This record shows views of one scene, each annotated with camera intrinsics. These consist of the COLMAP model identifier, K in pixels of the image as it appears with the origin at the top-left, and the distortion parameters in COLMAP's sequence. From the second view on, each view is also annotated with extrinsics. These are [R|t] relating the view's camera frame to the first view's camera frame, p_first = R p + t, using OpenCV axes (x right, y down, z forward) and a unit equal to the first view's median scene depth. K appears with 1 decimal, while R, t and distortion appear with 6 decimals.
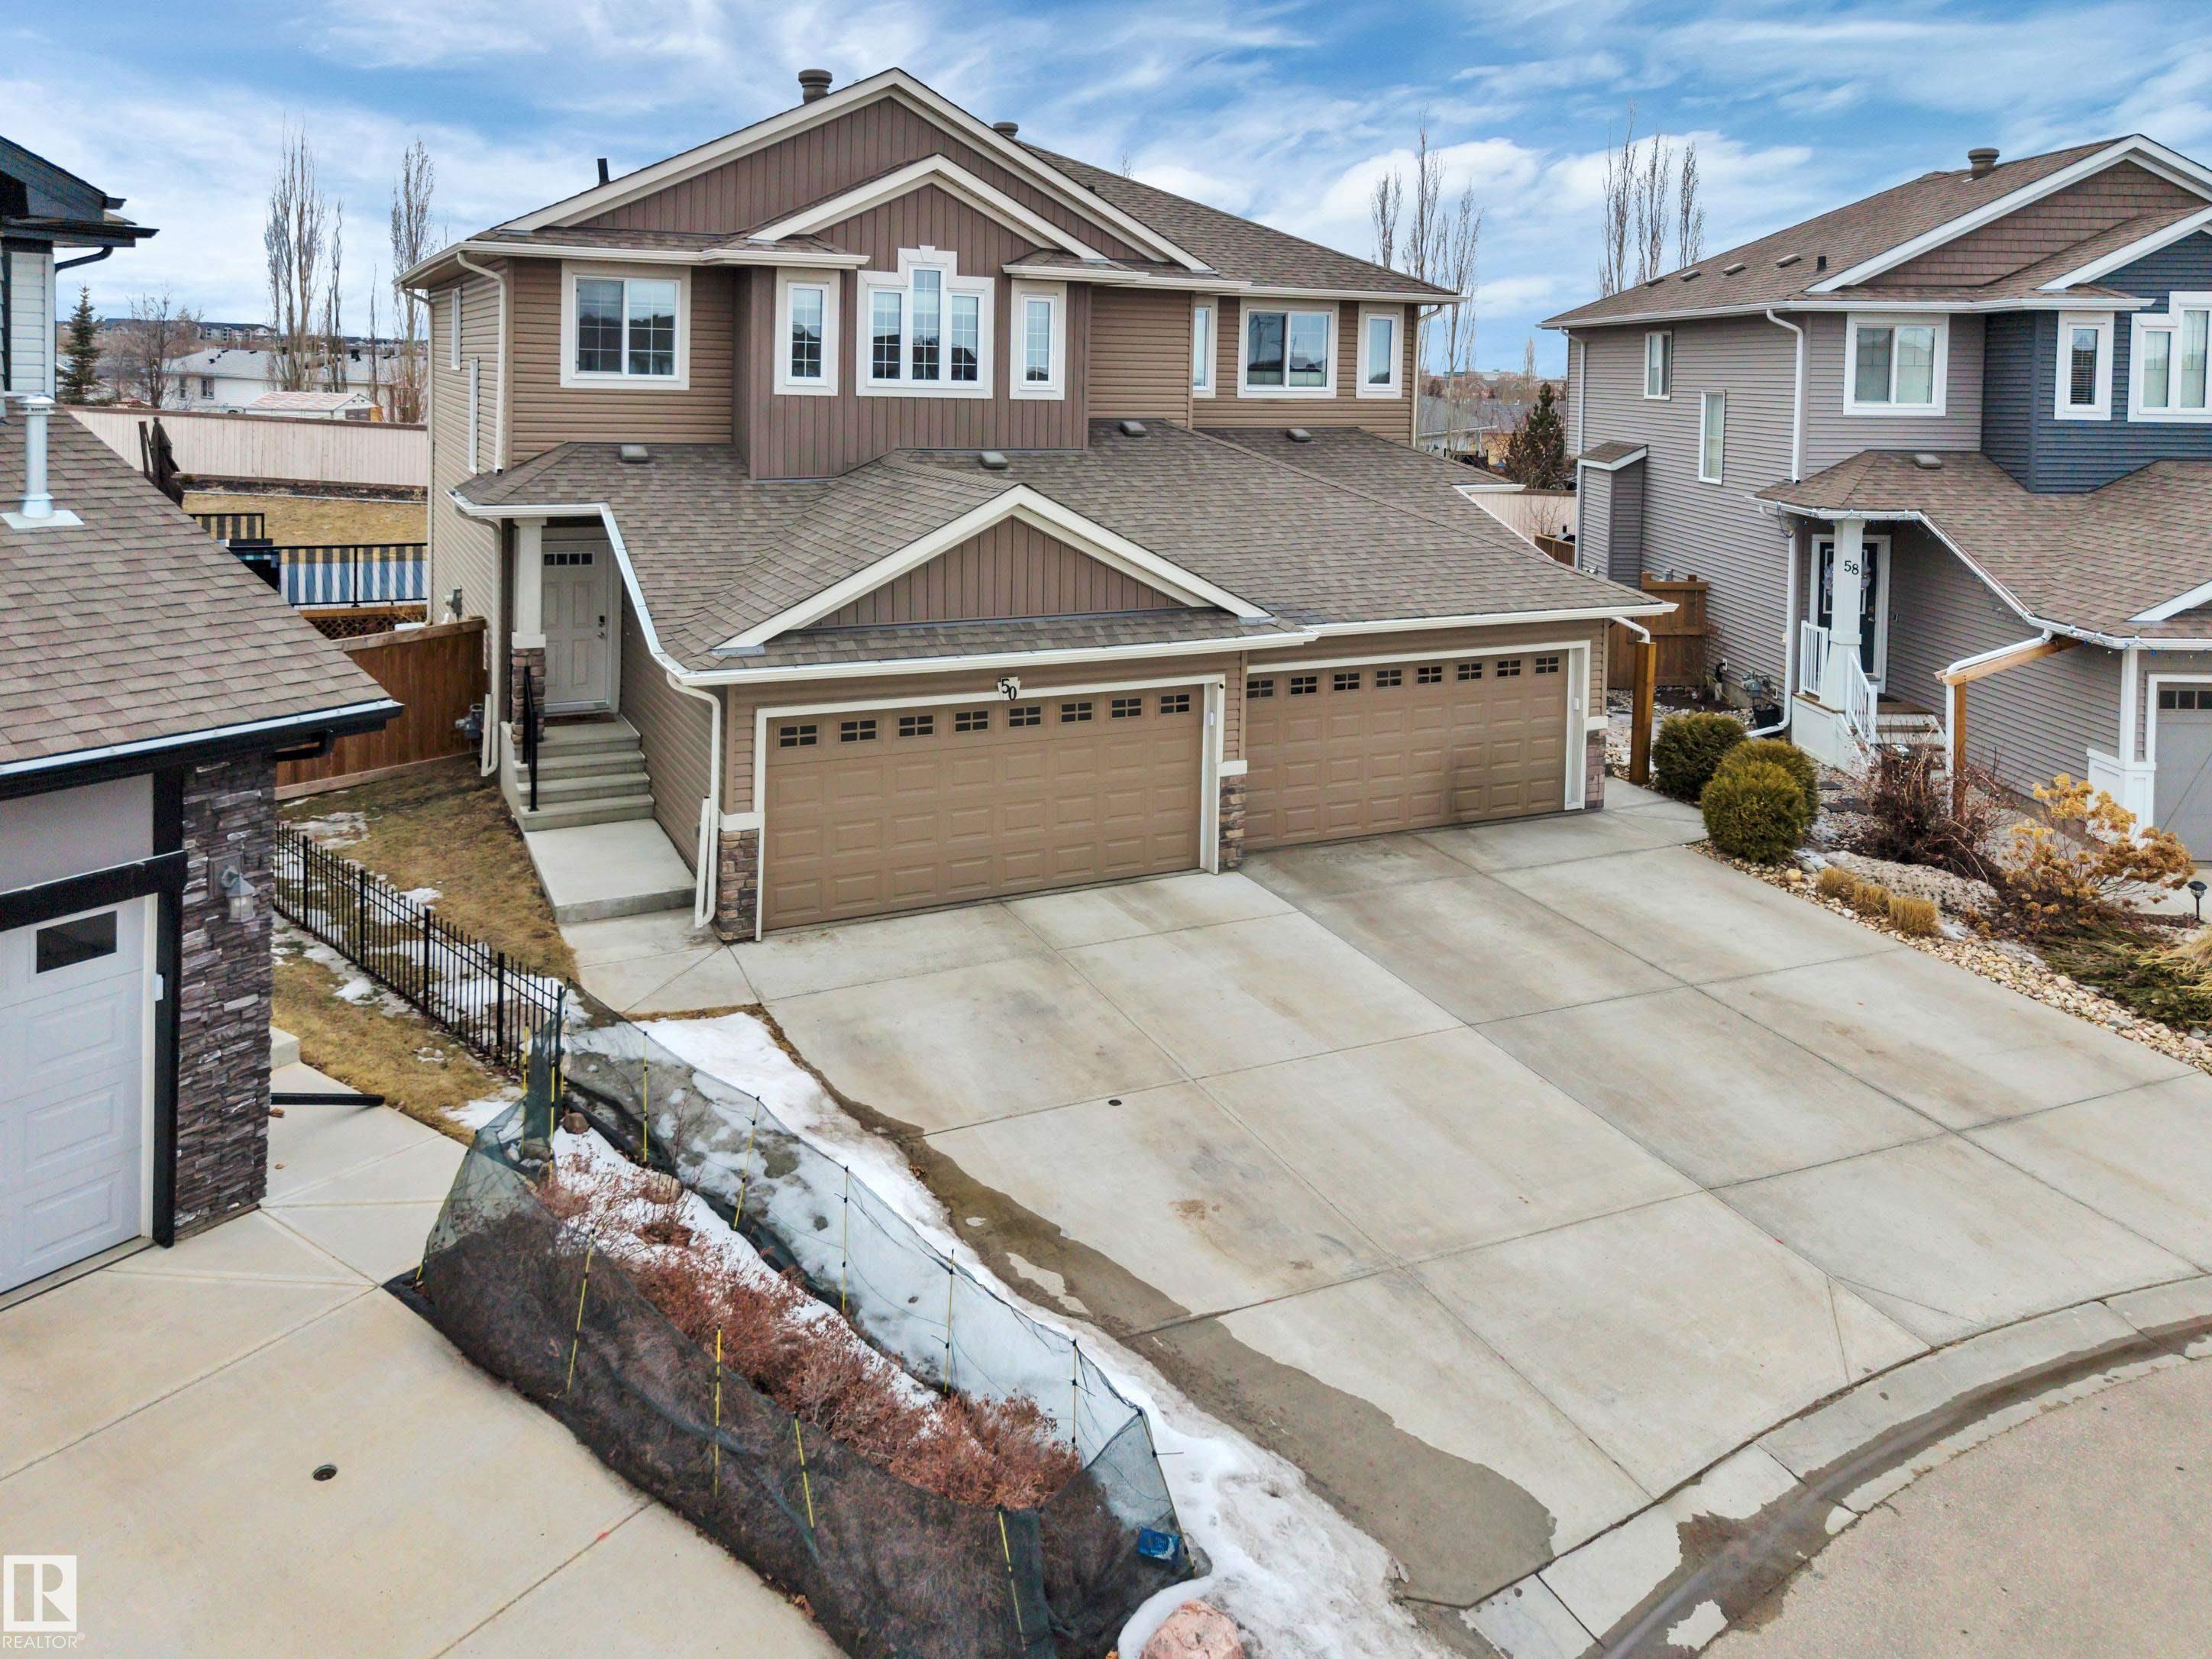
lens RADIAL K [[1283.5, 0, 976.9], [0, 1283.5, 818.7], [0, 0, 1]] dist [0.035246, -0.016620]
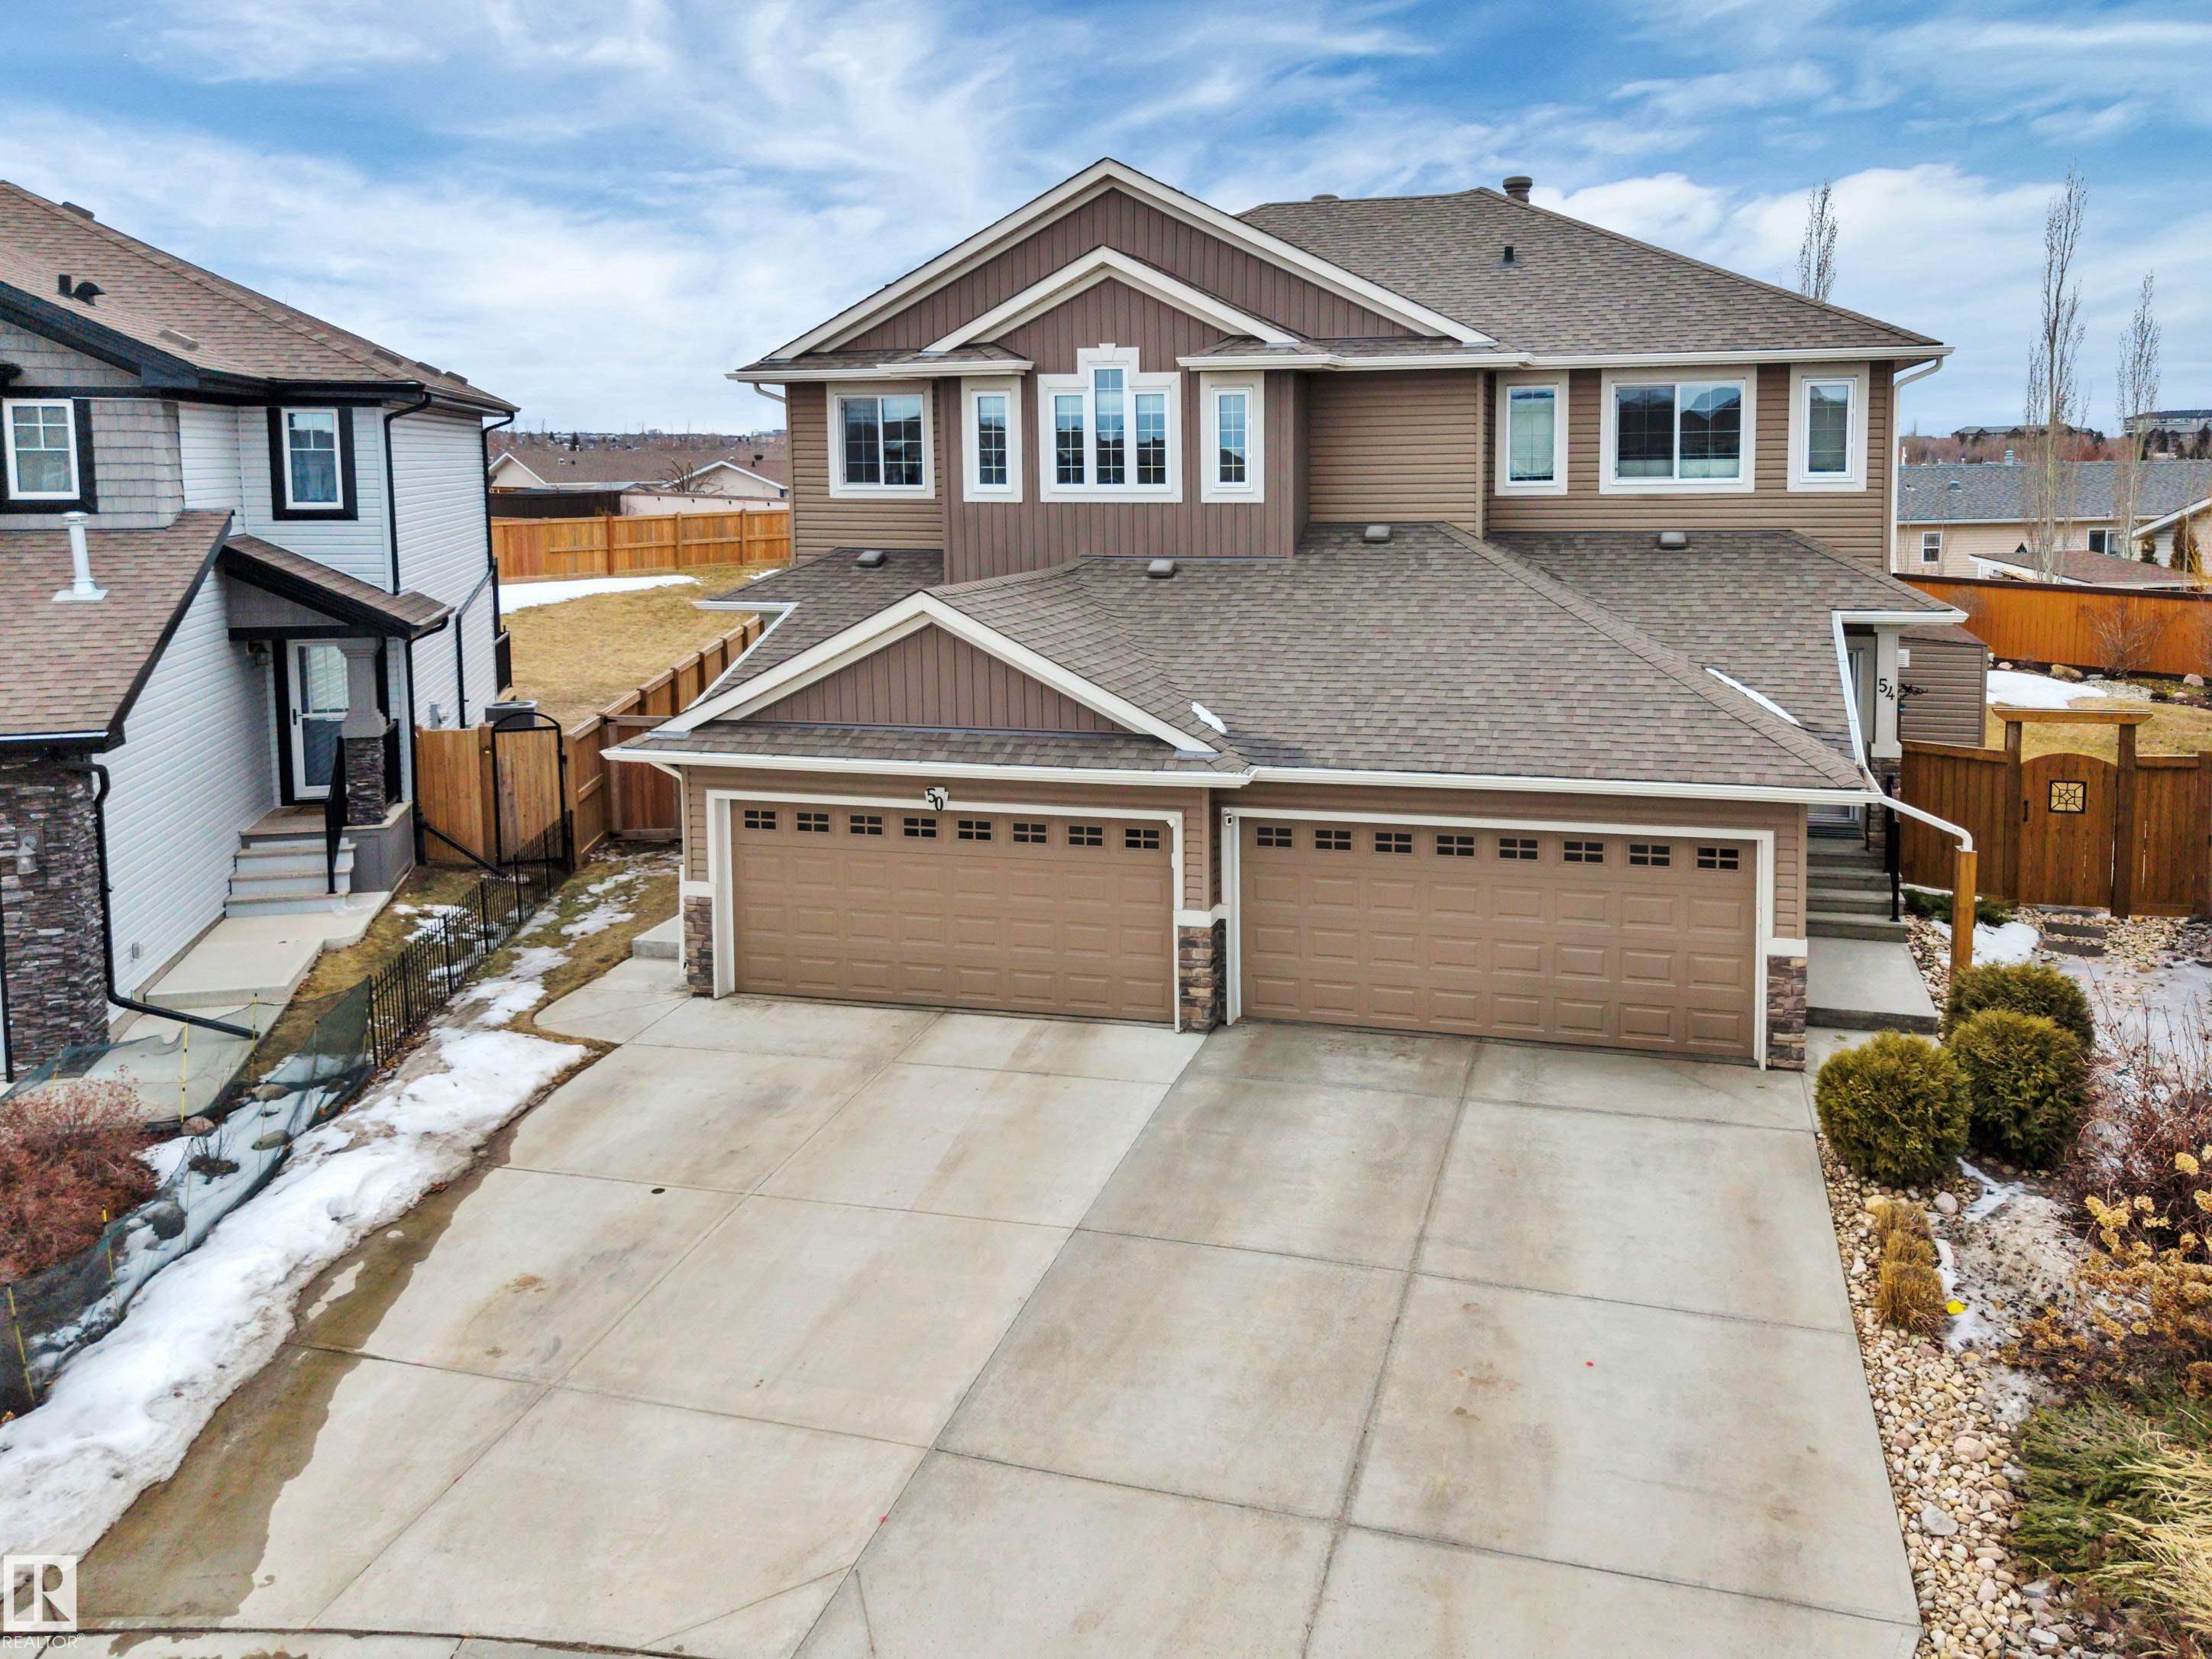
lens RADIAL K [[1315.2, 0, 1110.1], [0, 1315.2, 981.8], [0, 0, 1]] dist [0.021481, 0.000161]
pose [[0.825343, 0.182243, -0.534412, 0.702834], [-0.162715, 0.983095, 0.083955, -0.068957], [0.540678, 0.017665, 0.841044, 0.215404]]
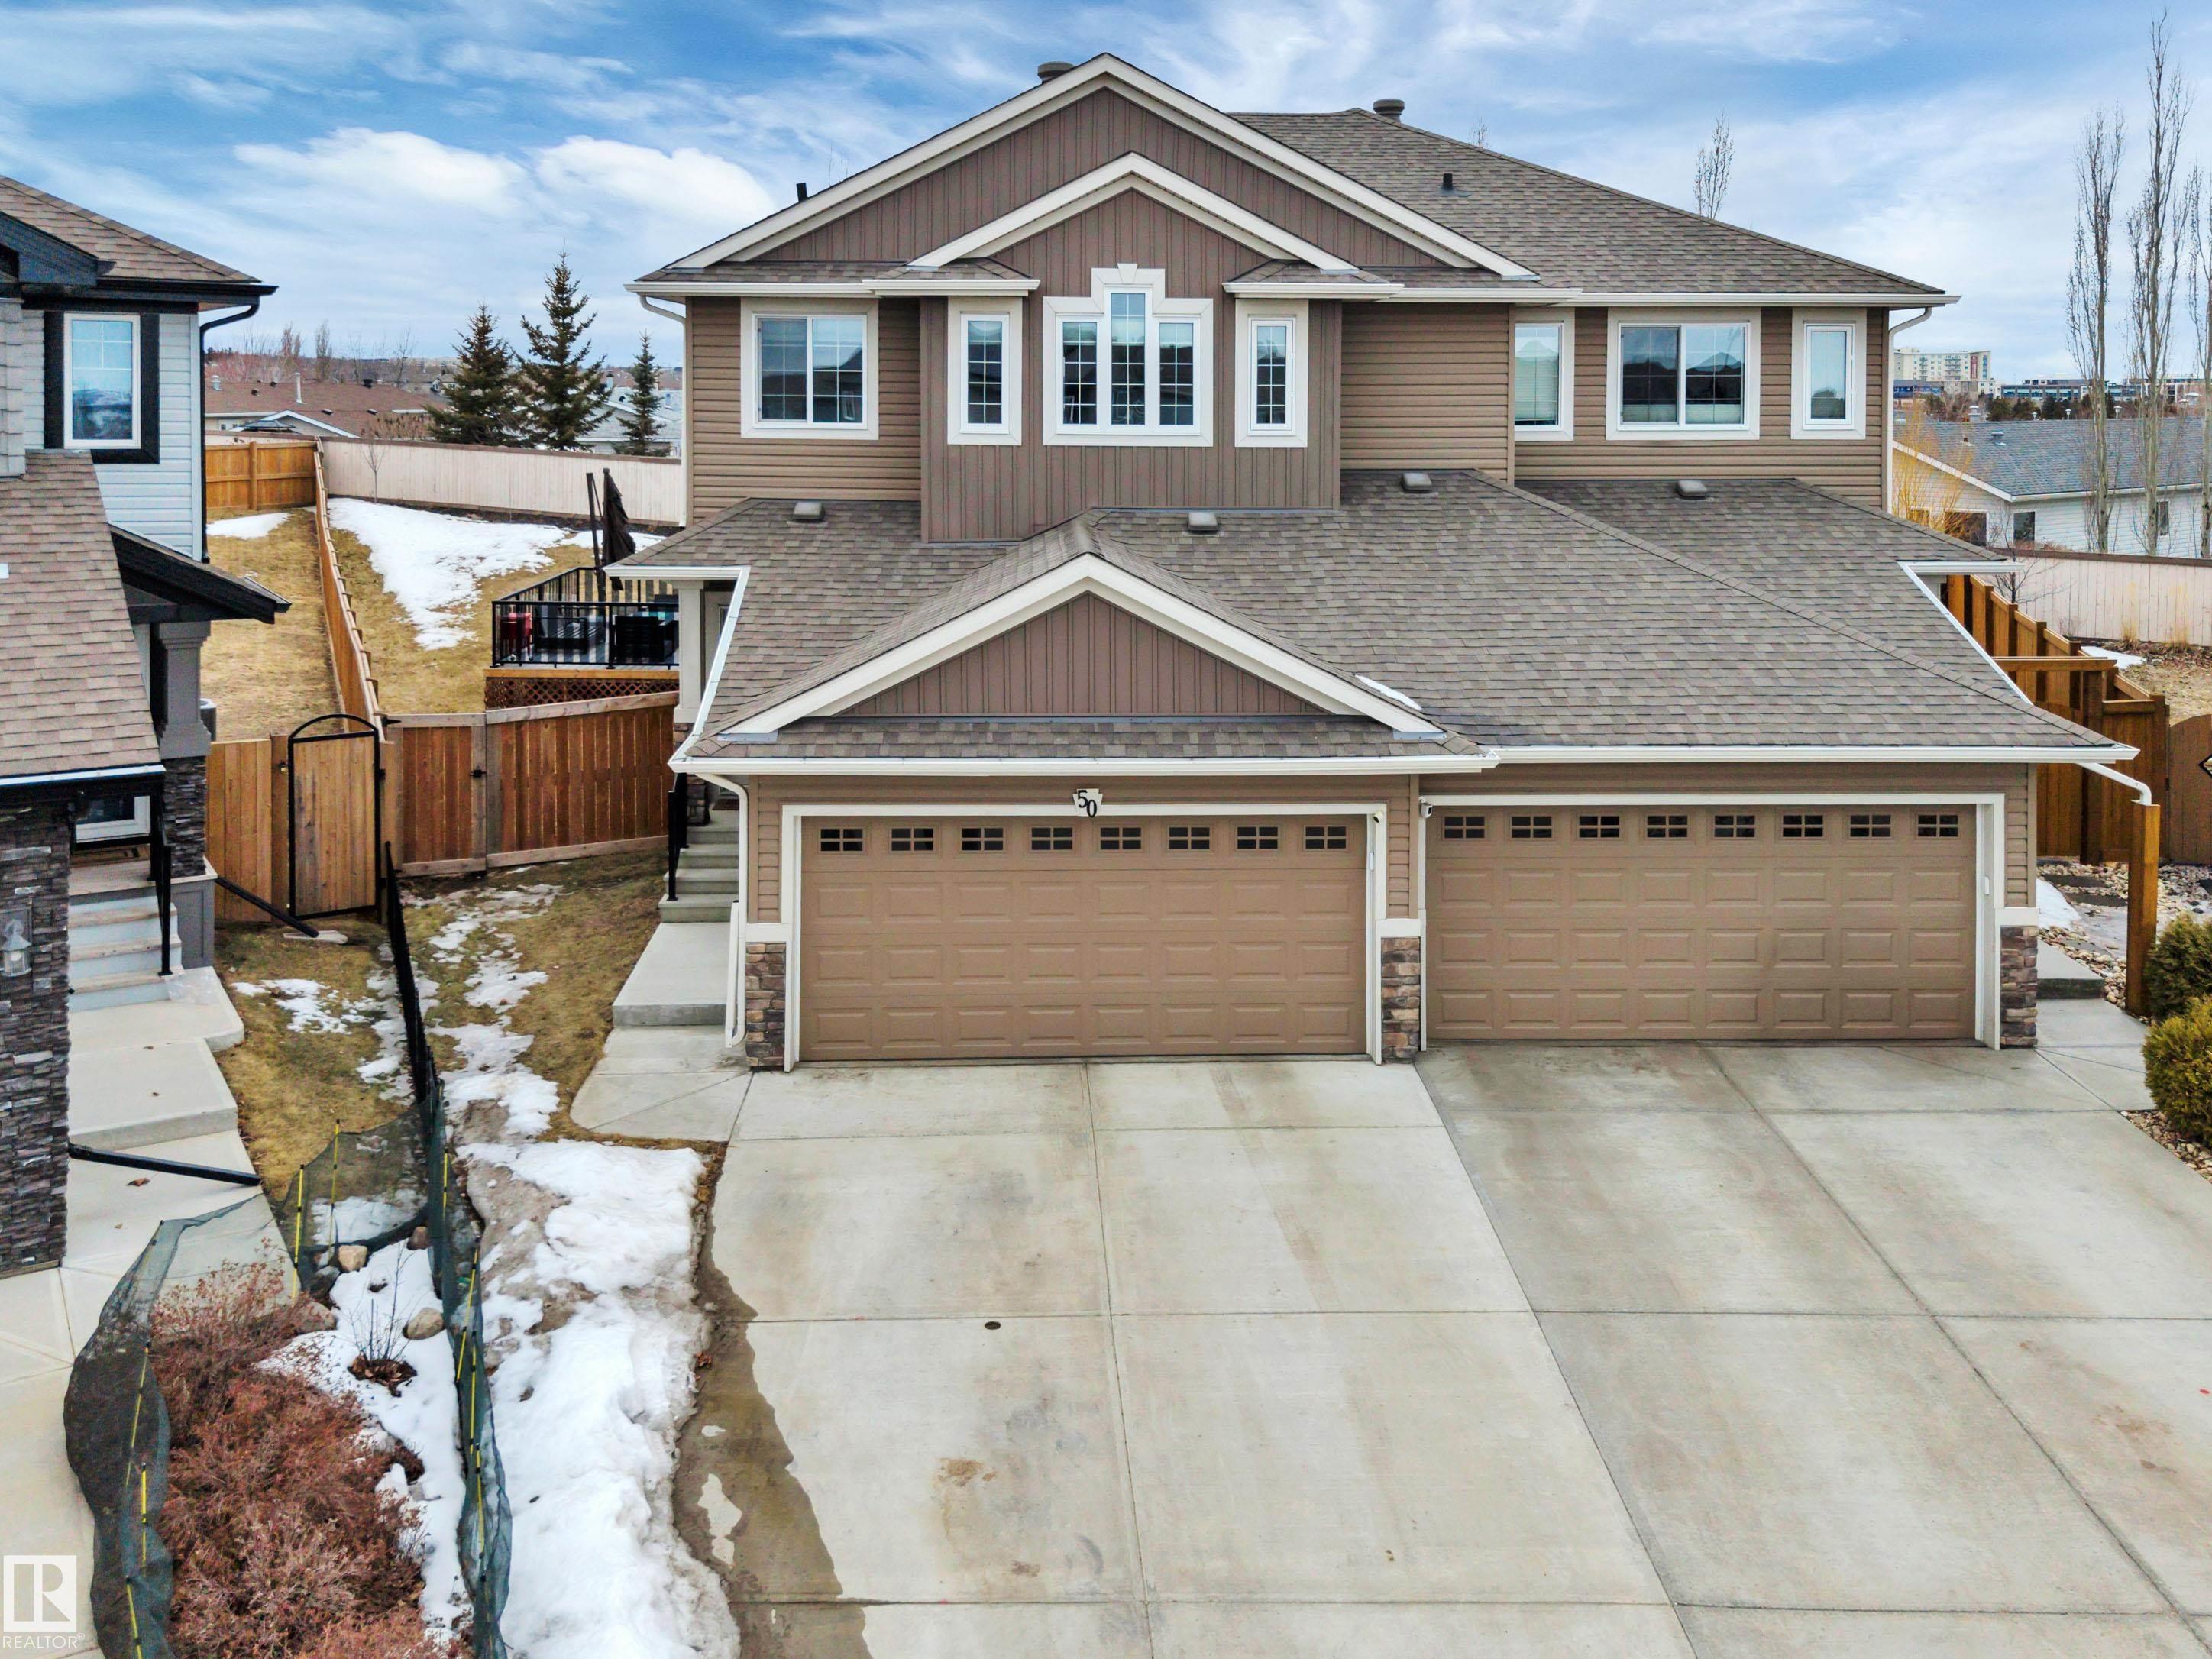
lens RADIAL K [[1552.5, 0, 1103.0], [0, 1552.5, 910.4], [0, 0, 1]] dist [0.043840, -0.027194]
pose [[0.937553, 0.093747, -0.334973, 0.367635], [-0.101157, 0.994859, -0.004701, -0.029406], [0.332810, 0.038292, 0.942216, 0.078441]]
